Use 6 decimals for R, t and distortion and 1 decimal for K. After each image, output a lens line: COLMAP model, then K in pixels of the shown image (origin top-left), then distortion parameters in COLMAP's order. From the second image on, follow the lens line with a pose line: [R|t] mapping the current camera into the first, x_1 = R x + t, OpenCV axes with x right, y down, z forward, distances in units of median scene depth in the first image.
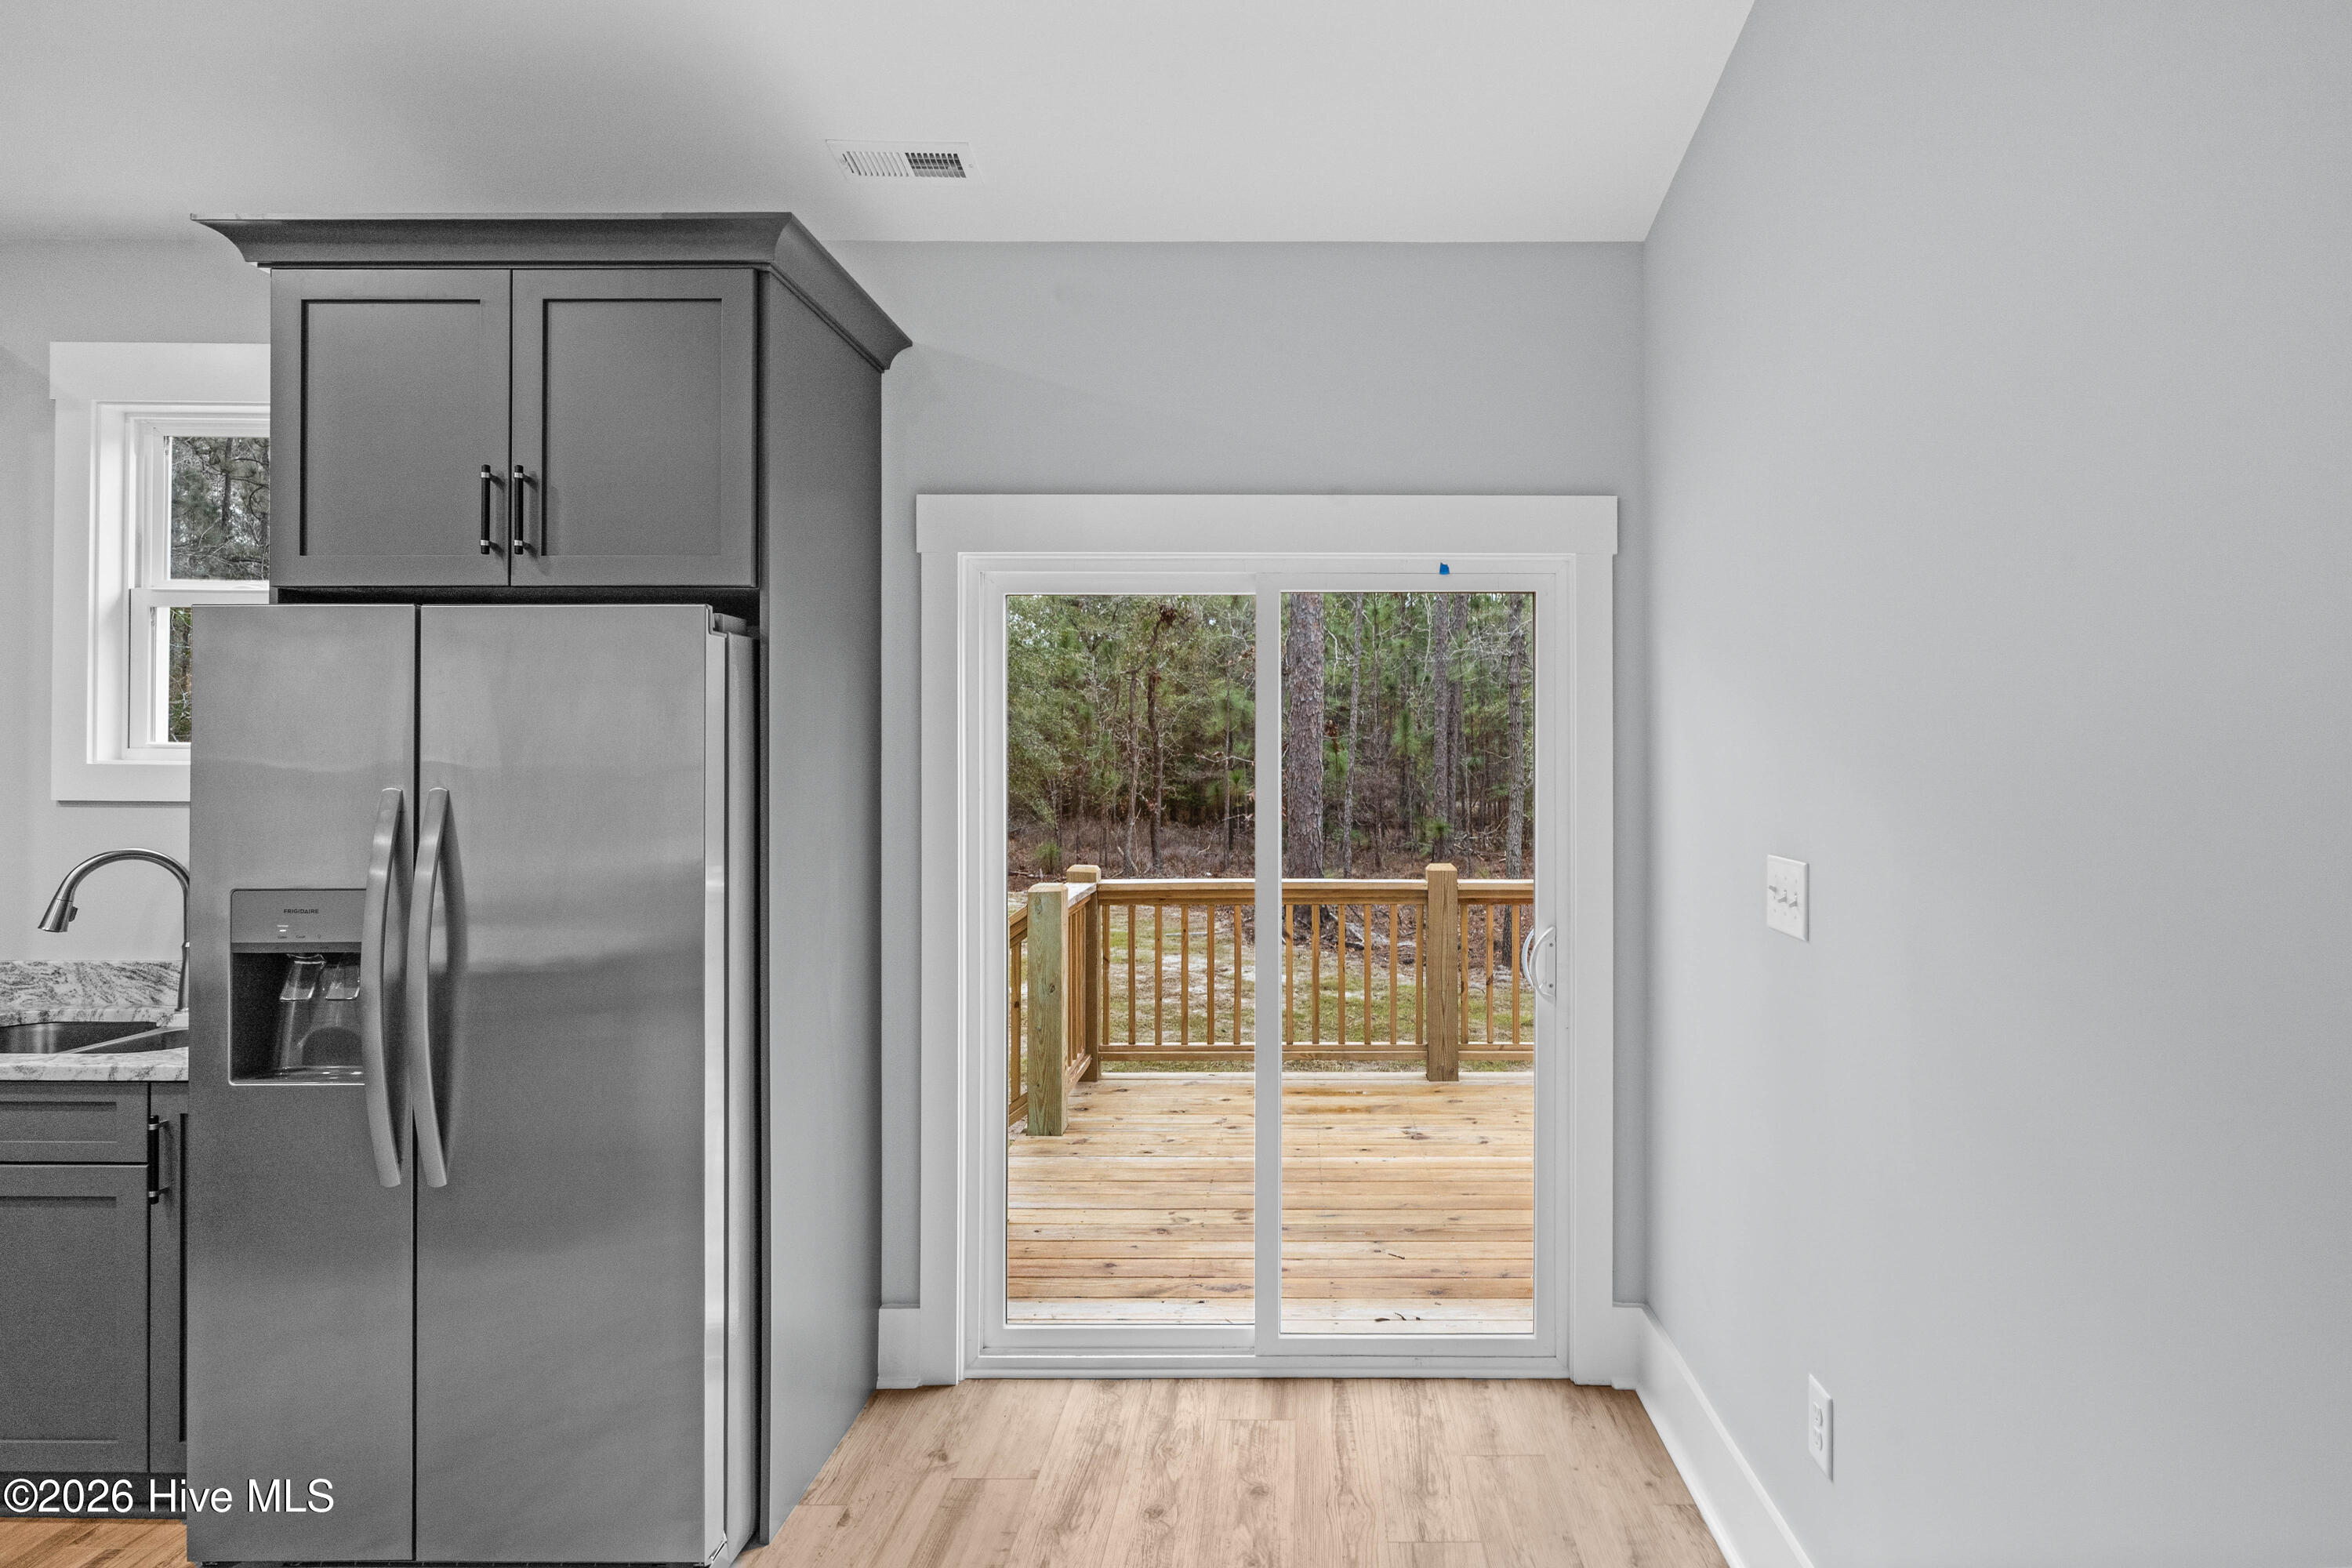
lens RADIAL K [[1276.6, 0, 1304.6], [0, 1276.6, 761.7], [0, 0, 1]] dist [-0.000569, -0.000286]
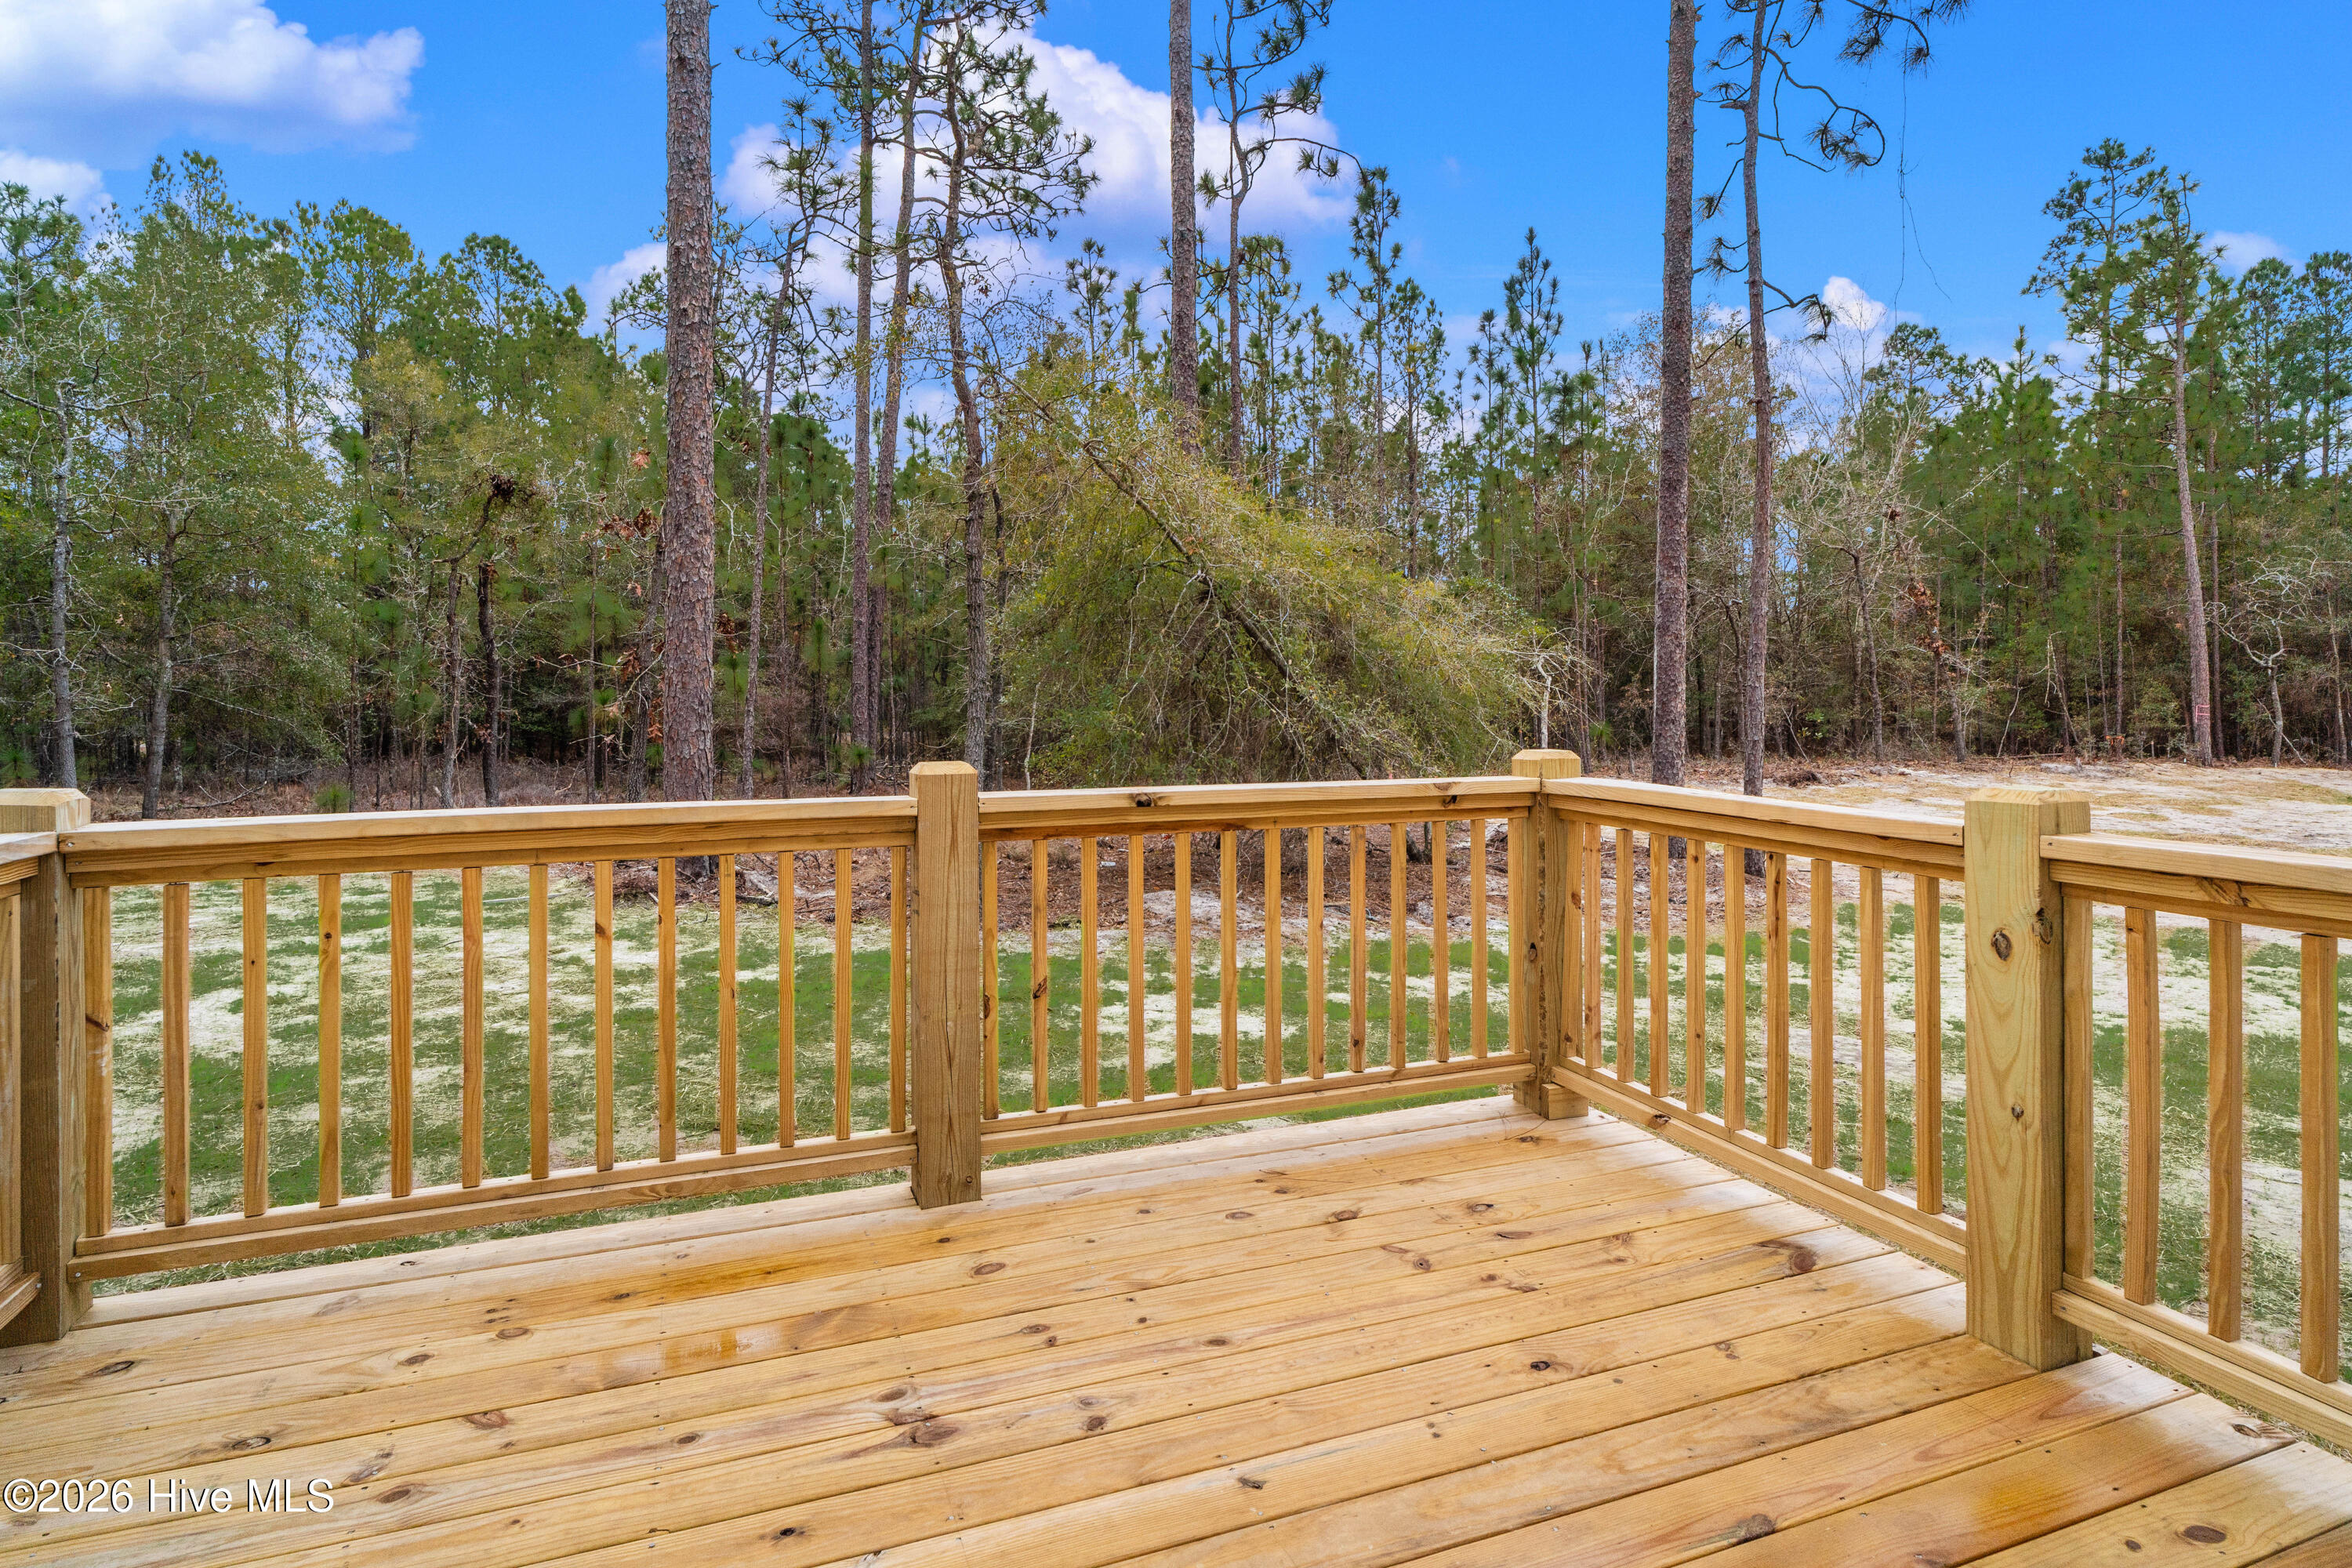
lens RADIAL K [[1260.8, 0, 1206.7], [0, 1260.8, 685.6], [0, 0, 1]] dist [-0.003417, -0.001370]
pose [[0.927953, -0.002553, 0.372689, 0.037558], [0.005230, 0.999967, -0.006172, 0.099572], [-0.372661, 0.007676, 0.927936, 0.935631]]
